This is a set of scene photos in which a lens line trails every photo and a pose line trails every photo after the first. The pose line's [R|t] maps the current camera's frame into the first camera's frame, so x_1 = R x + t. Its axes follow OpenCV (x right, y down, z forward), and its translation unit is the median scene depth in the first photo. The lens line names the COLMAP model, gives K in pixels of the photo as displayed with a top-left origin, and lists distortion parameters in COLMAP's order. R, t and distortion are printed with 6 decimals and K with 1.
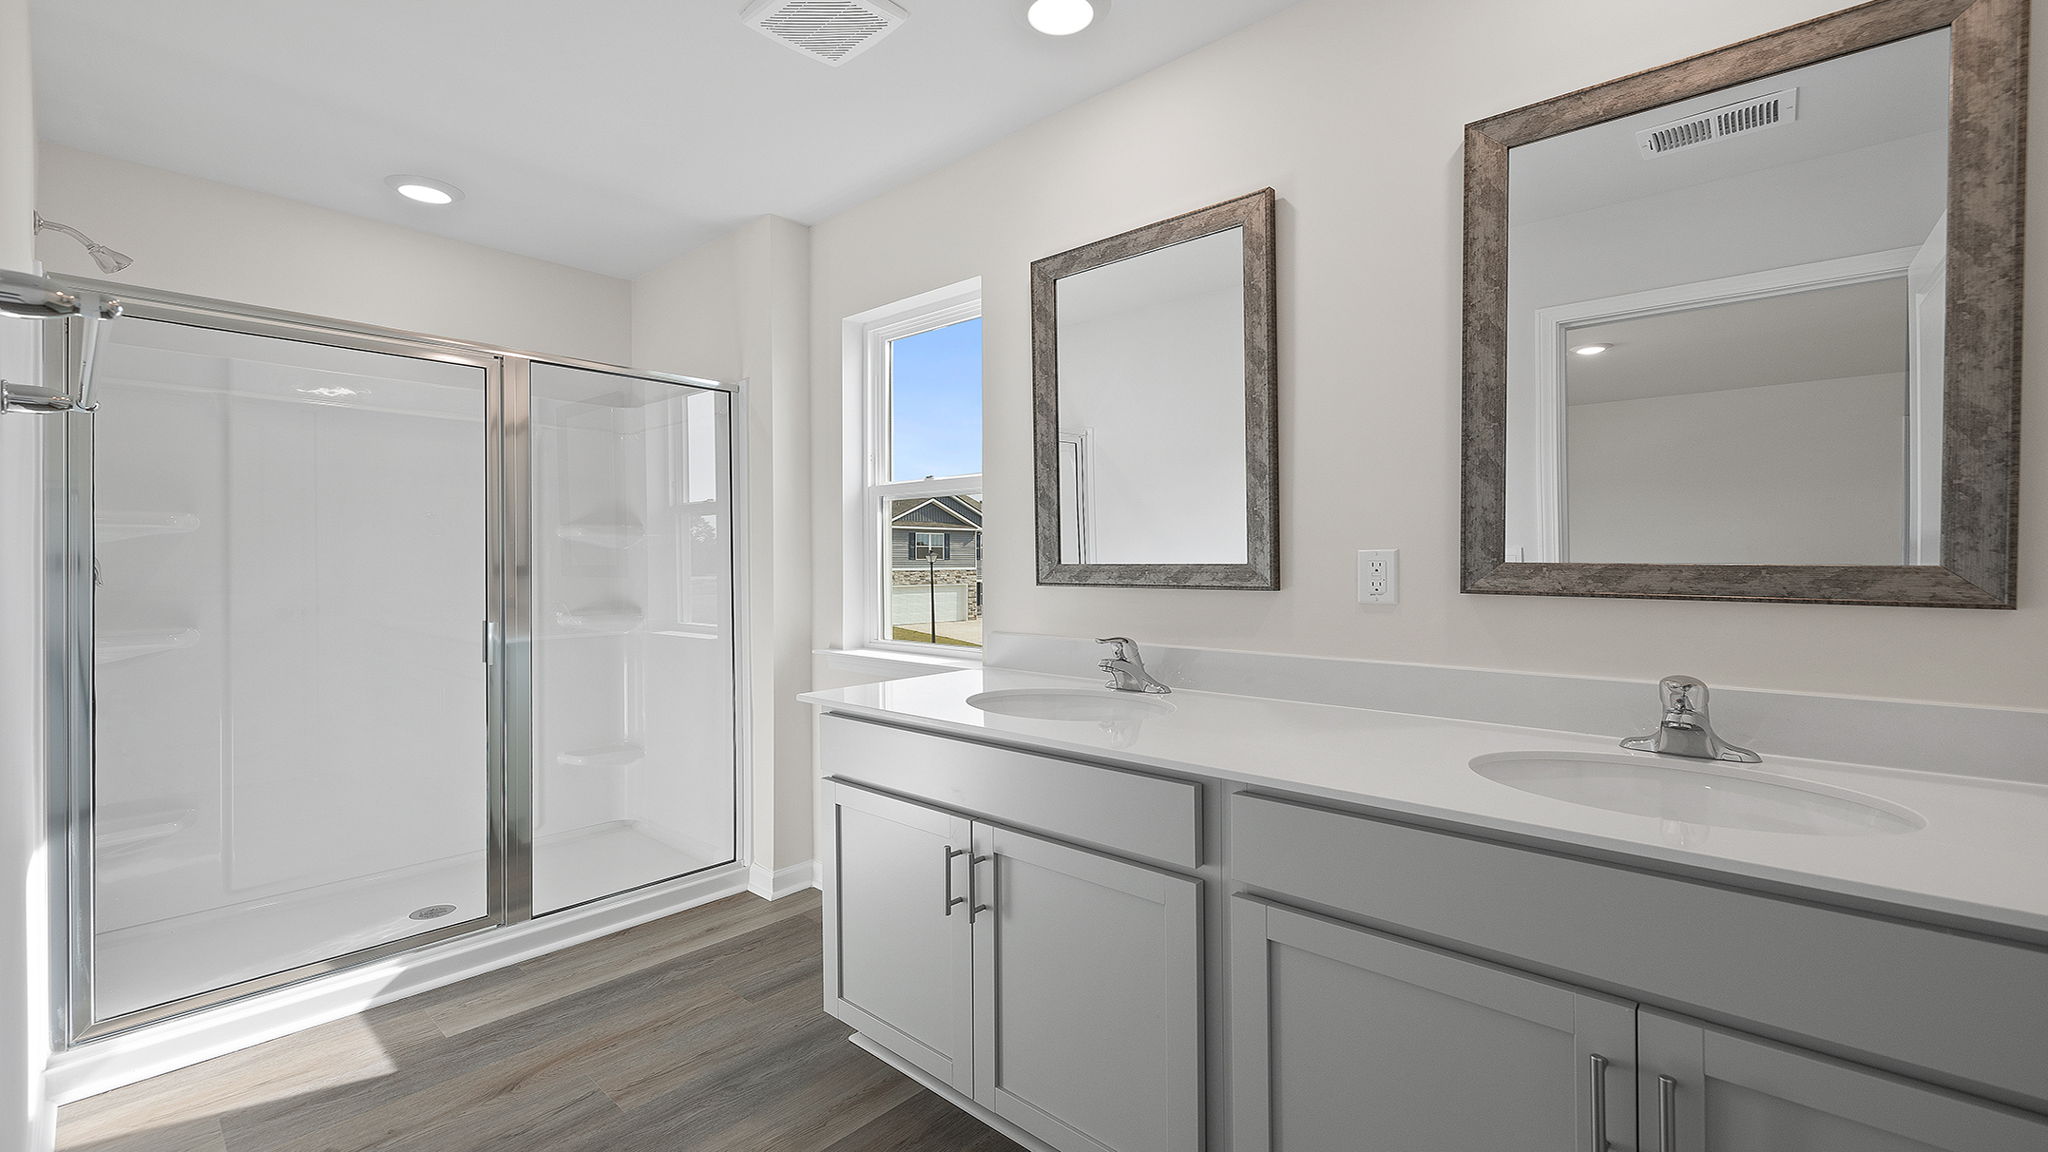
lens RADIAL K [[864.2, 0, 1014.3], [0, 864.2, 572.6], [0, 0, 1]] dist [0.002951, -0.000569]
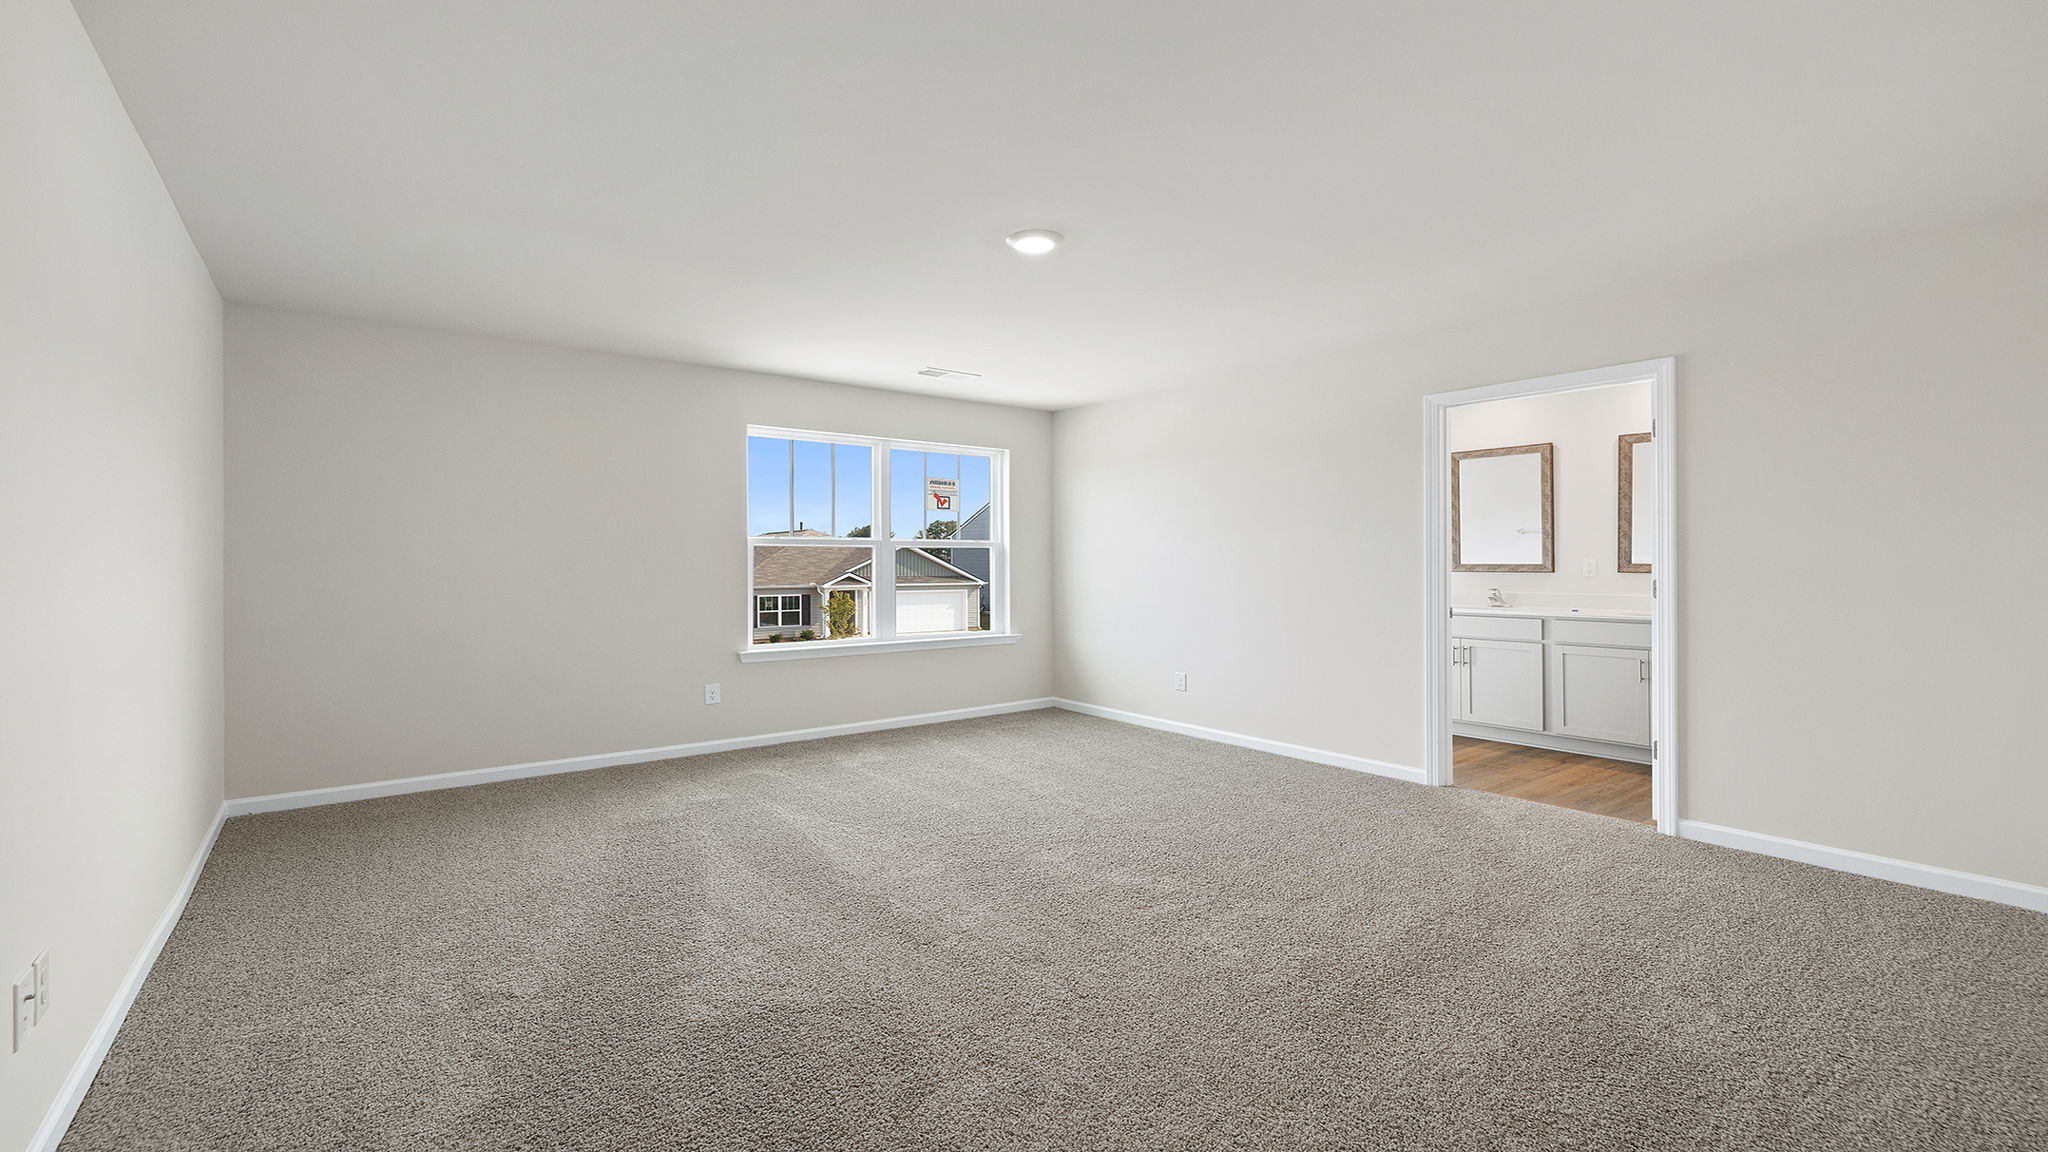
lens RADIAL K [[864.2, 0, 1007.6], [0, 864.2, 576.5], [0, 0, 1]] dist [0.002951, -0.000569]
pose [[0.983871, -0.001123, -0.178875, -1.048144], [0.002317, 0.999976, 0.006465, 0.010335], [0.178864, -0.006775, 0.983851, -2.357325]]
